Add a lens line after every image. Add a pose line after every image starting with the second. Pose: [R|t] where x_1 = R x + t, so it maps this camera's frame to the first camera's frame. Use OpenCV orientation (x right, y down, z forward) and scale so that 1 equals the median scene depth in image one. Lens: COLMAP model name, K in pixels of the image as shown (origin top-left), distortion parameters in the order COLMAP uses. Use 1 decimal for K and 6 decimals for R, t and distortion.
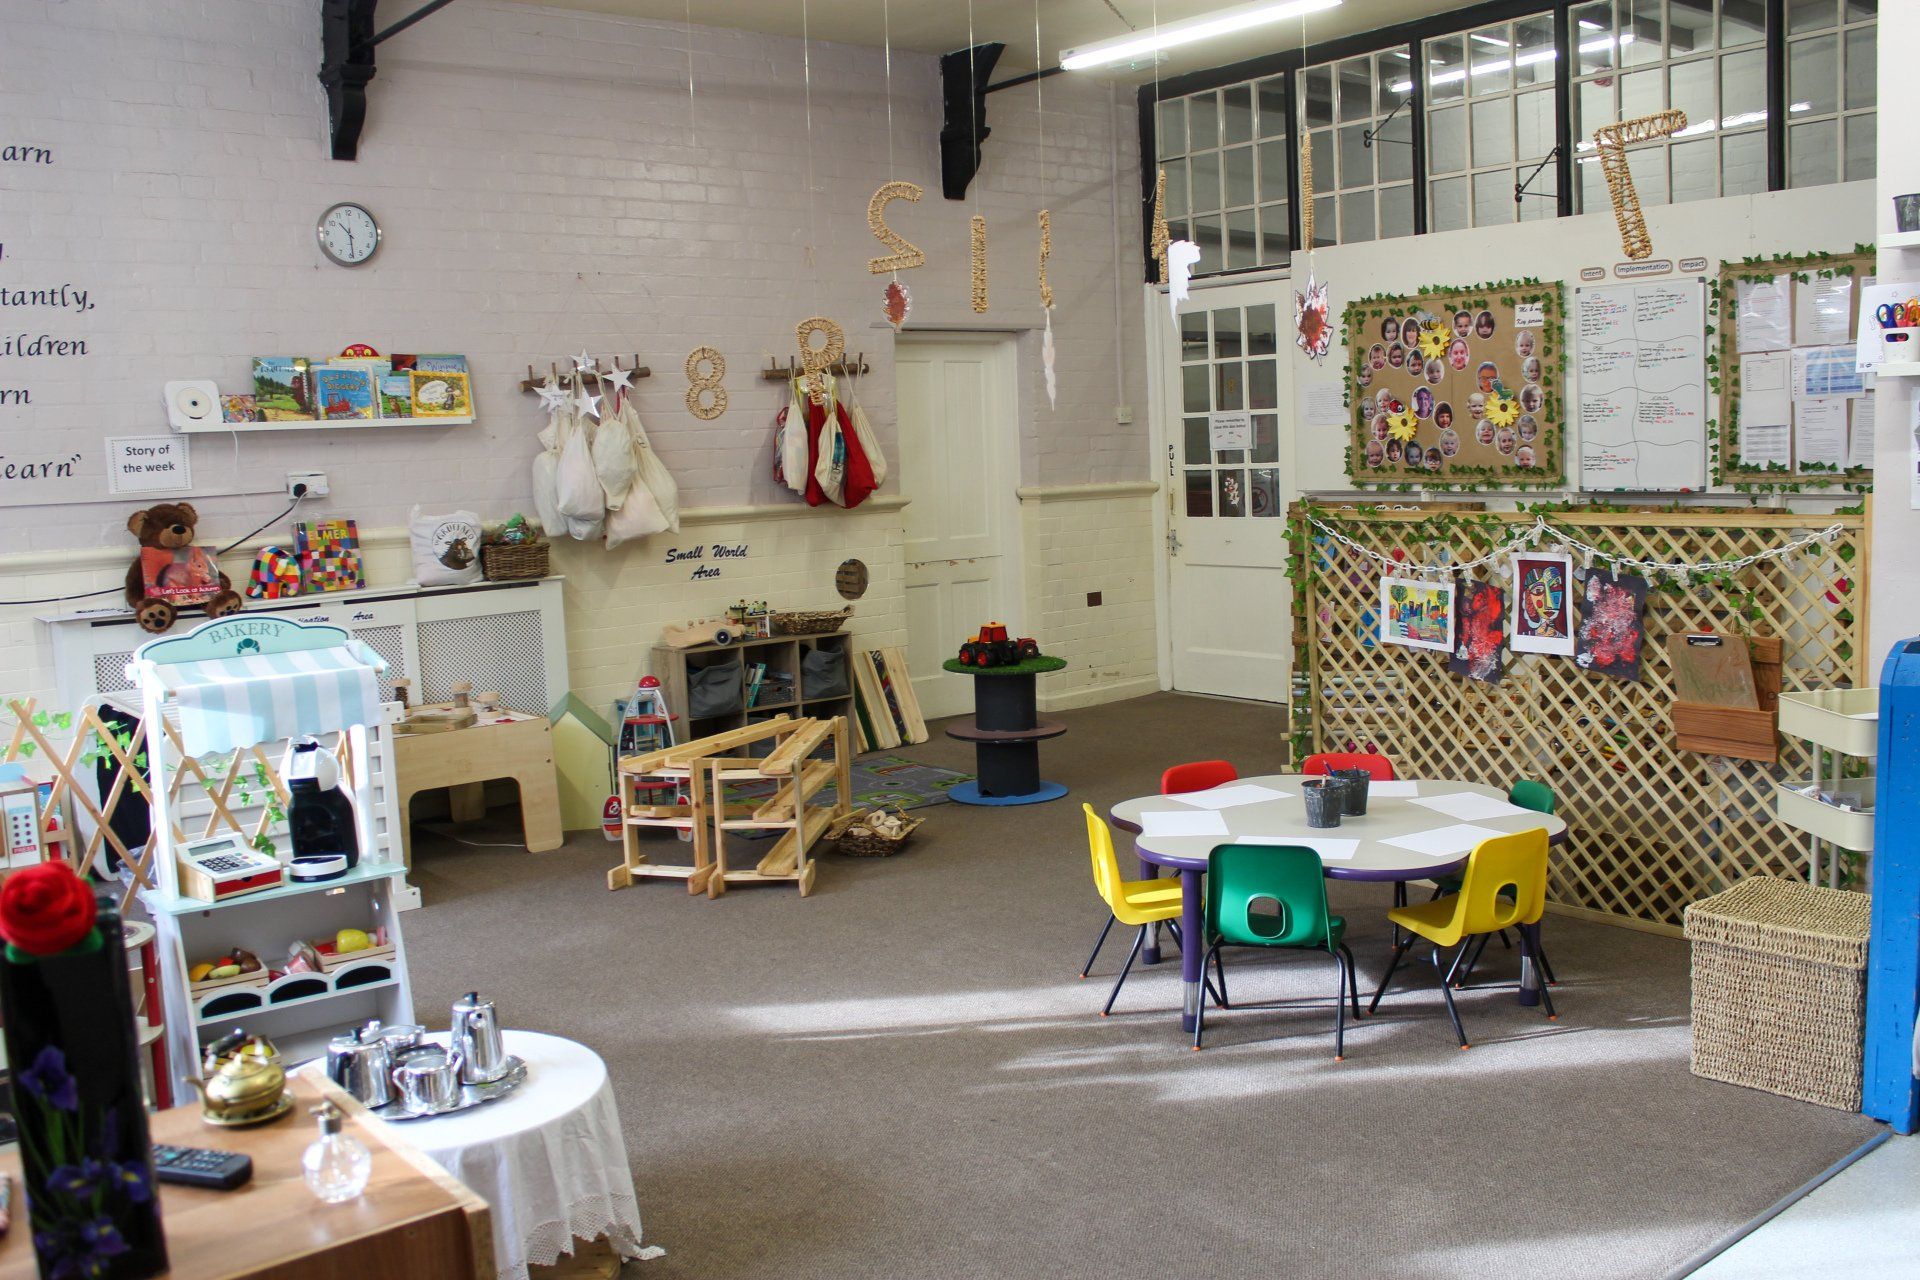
lens RADIAL K [[1758.3, 0, 960.0], [0, 1758.3, 640.0], [0, 0, 1]] dist [-0.140203, 0.154402]
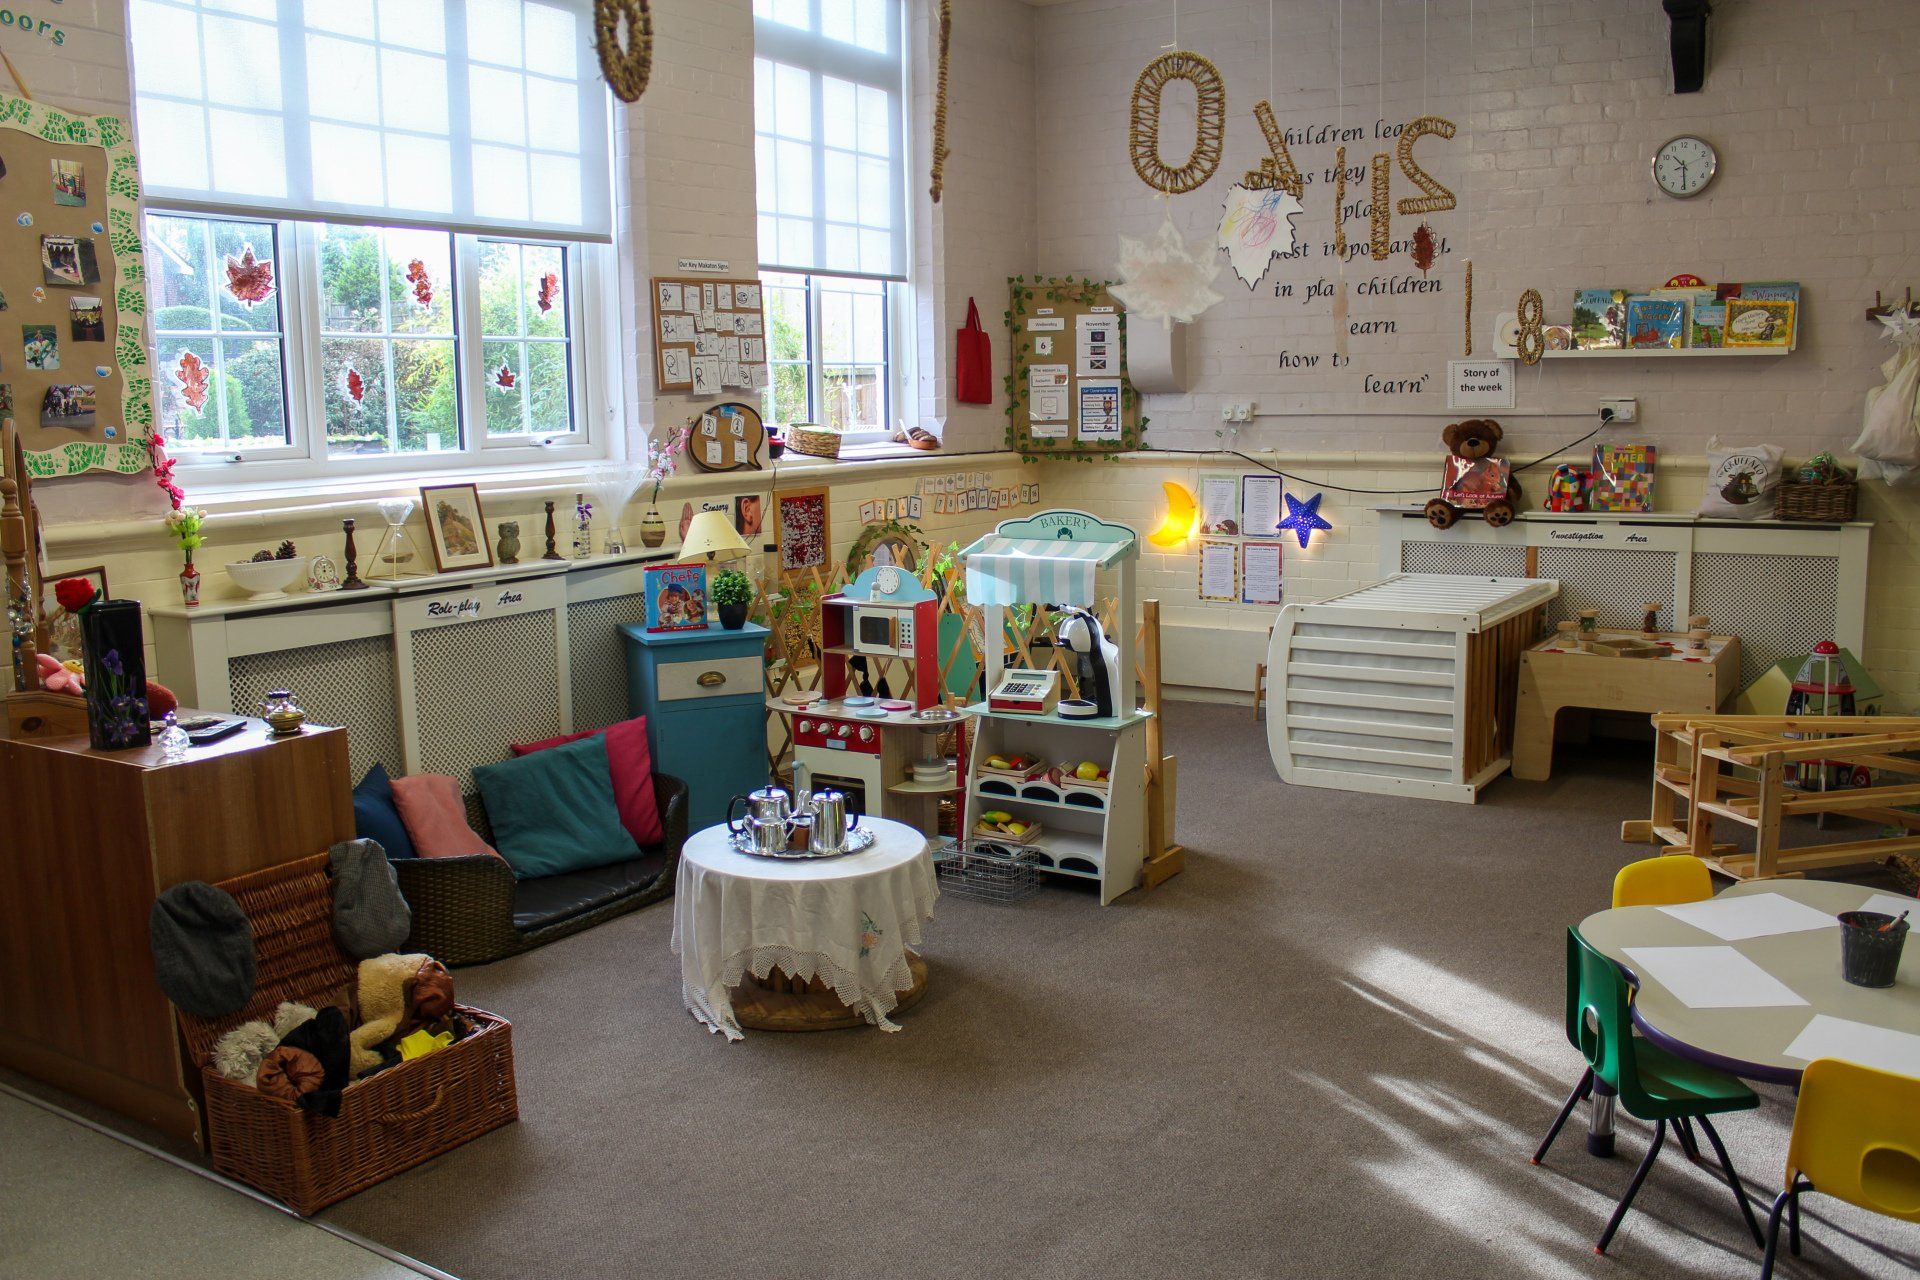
lens RADIAL K [[1624.1, 0, 960.0], [0, 1624.1, 640.0], [0, 0, 1]] dist [-0.138328, 0.124267]
pose [[0.318091, 0.173933, -0.931969, 0.432840], [-0.101936, 0.983603, 0.148777, -0.054811], [0.942564, 0.047676, 0.330605, 0.302731]]
